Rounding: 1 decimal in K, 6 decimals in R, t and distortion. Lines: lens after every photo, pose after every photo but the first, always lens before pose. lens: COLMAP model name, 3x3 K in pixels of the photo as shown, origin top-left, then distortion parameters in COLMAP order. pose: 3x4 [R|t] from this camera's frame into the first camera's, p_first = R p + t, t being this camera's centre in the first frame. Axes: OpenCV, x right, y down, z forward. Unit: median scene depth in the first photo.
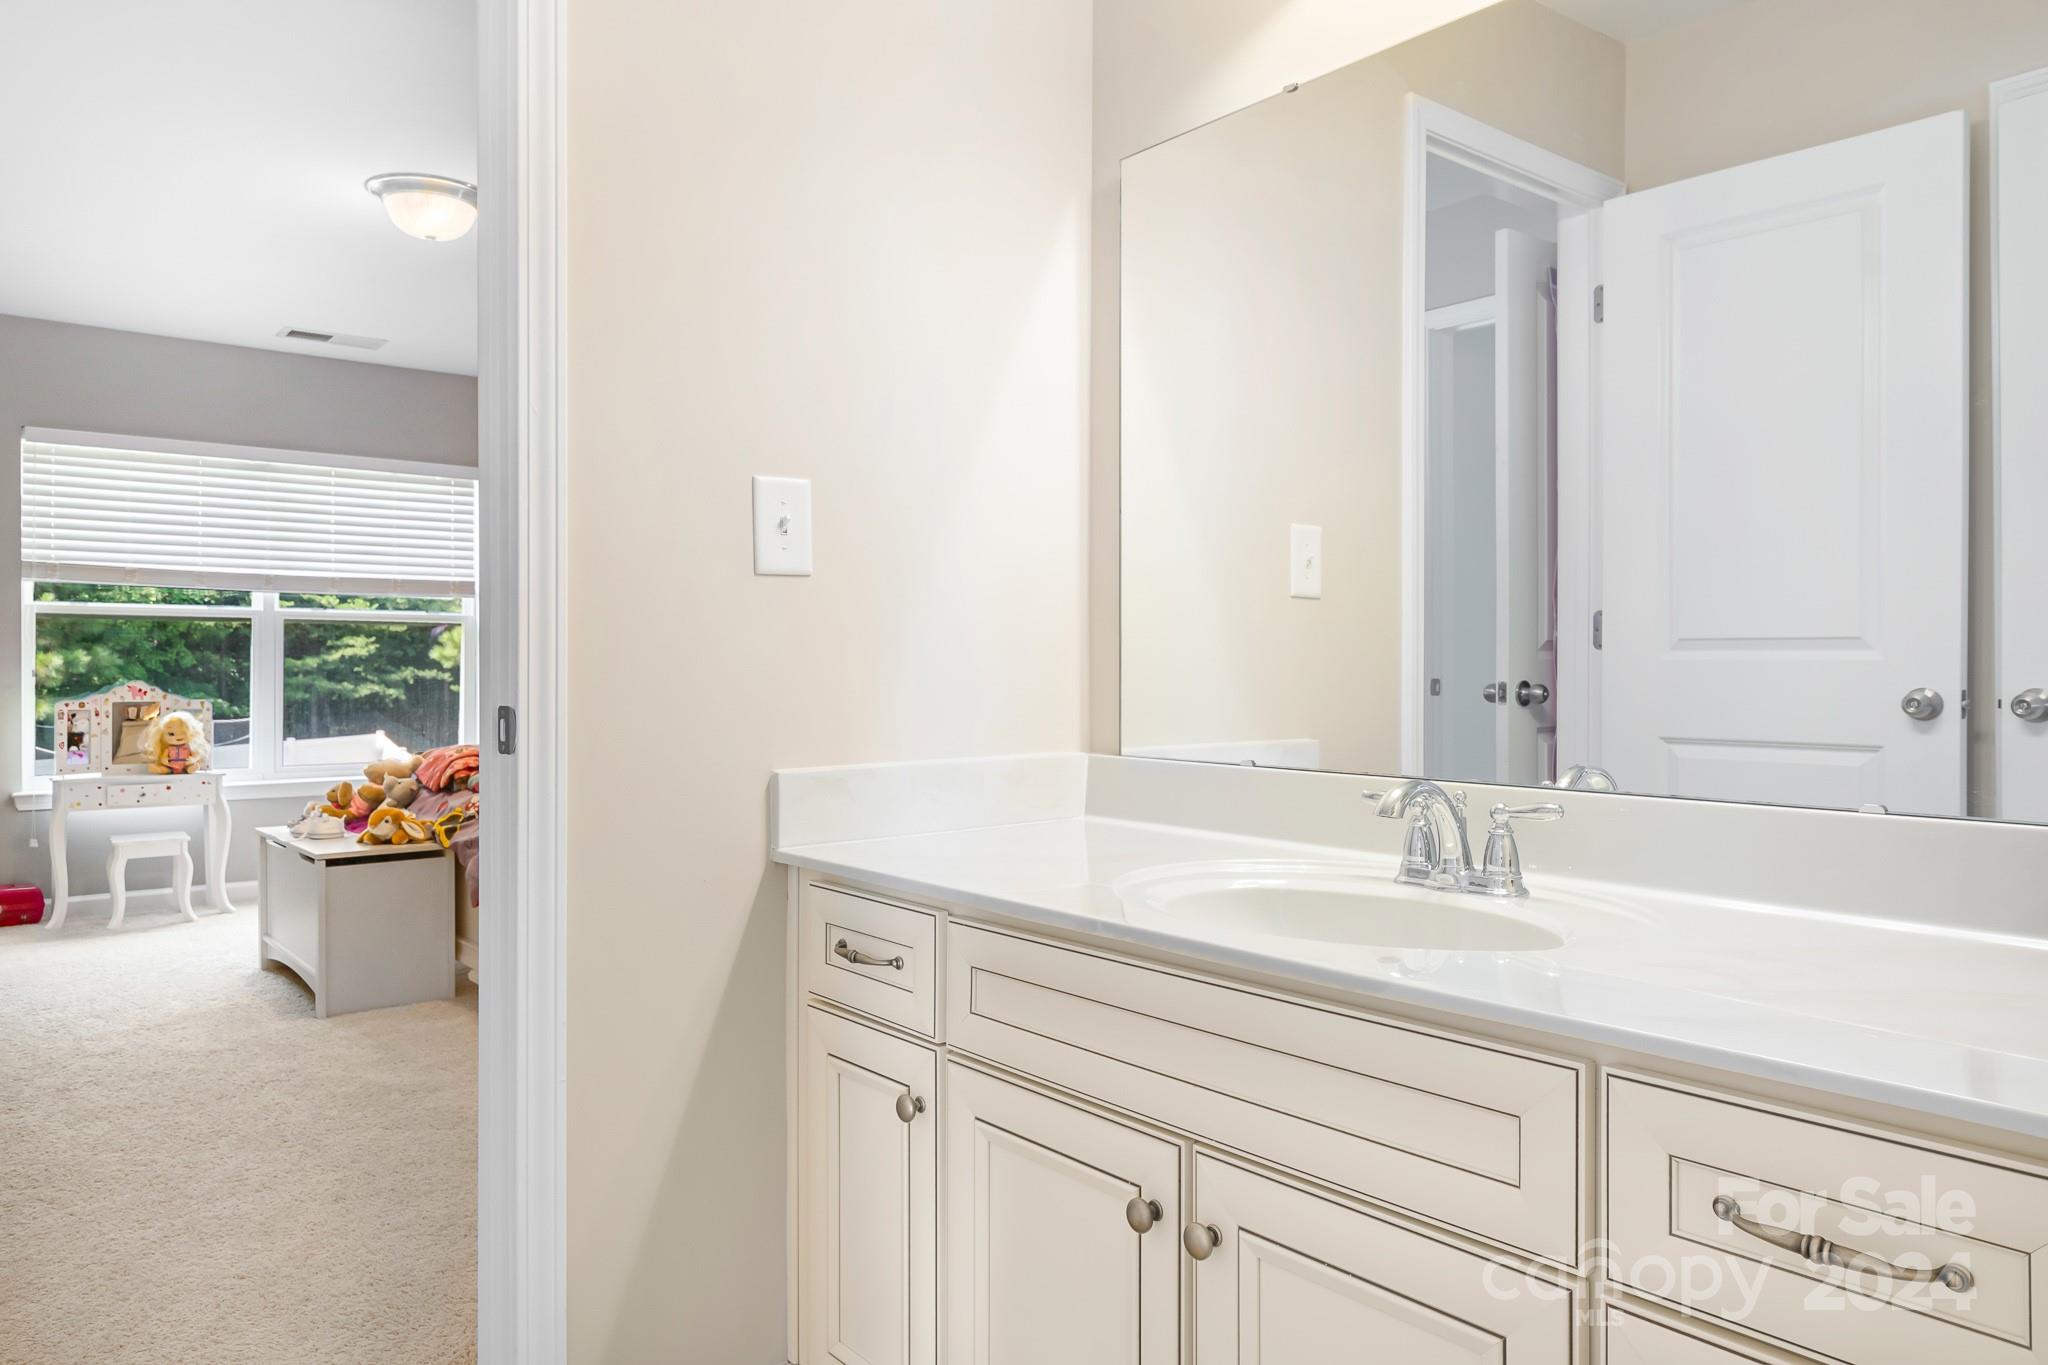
lens RADIAL K [[1419.1, 0, 1024.0], [0, 1419.1, 682.5], [0, 0, 1]] dist [-0.004775, -0.000433]
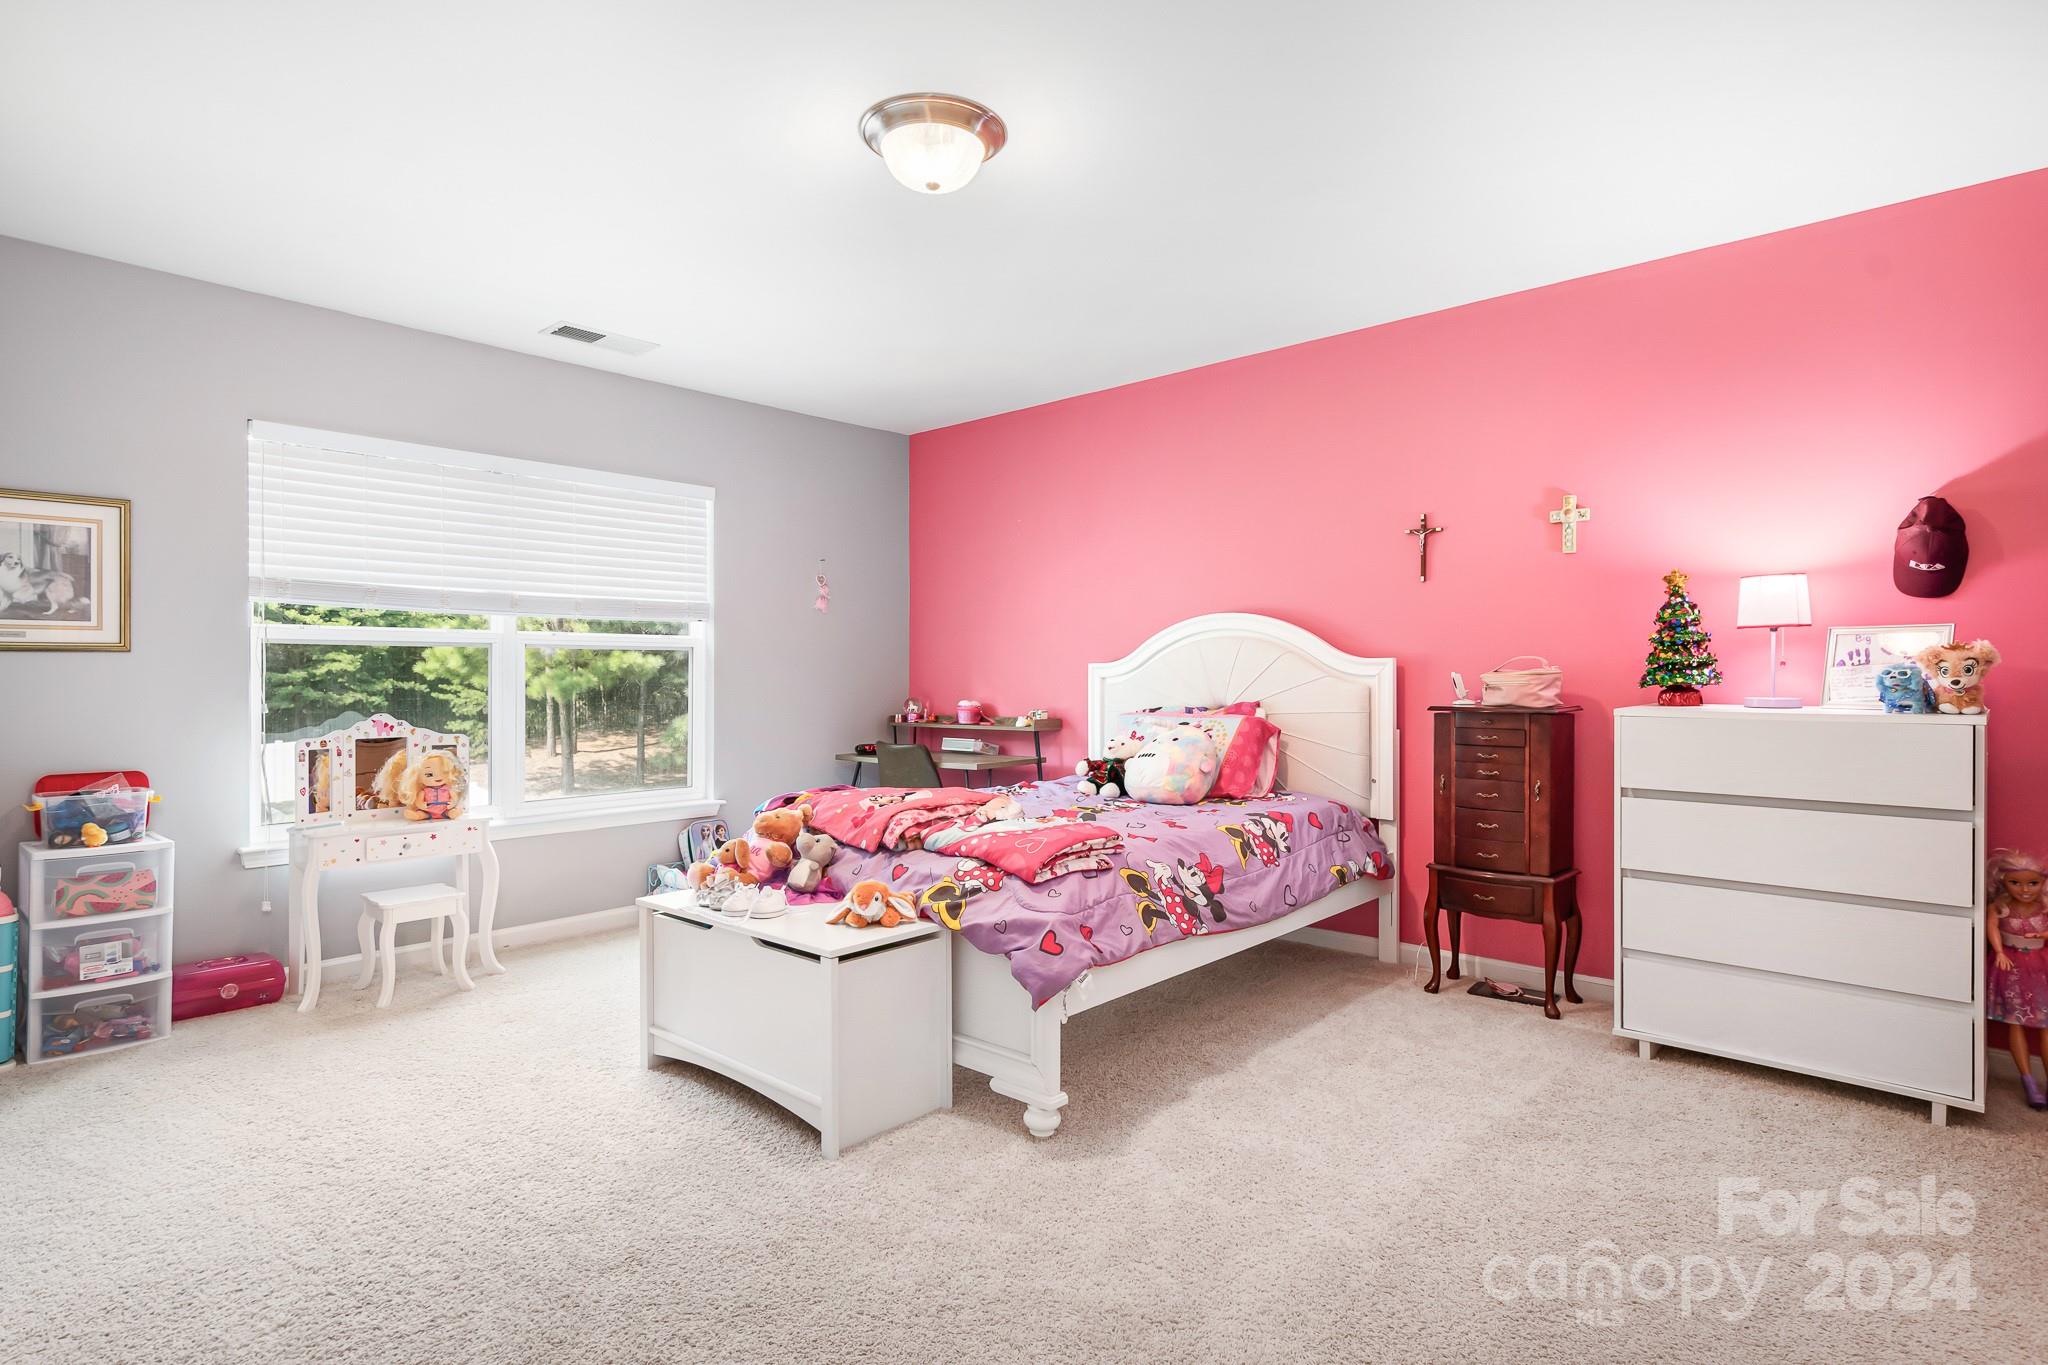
lens RADIAL K [[1048.4, 0, 1028.0], [0, 1048.4, 698.0], [0, 0, 1]] dist [-0.001752, -0.000449]
pose [[0.984051, -0.001229, 0.177881, -0.350090], [-0.000455, 0.999955, 0.009424, -0.017622], [-0.177884, -0.009354, 0.984007, 0.290309]]
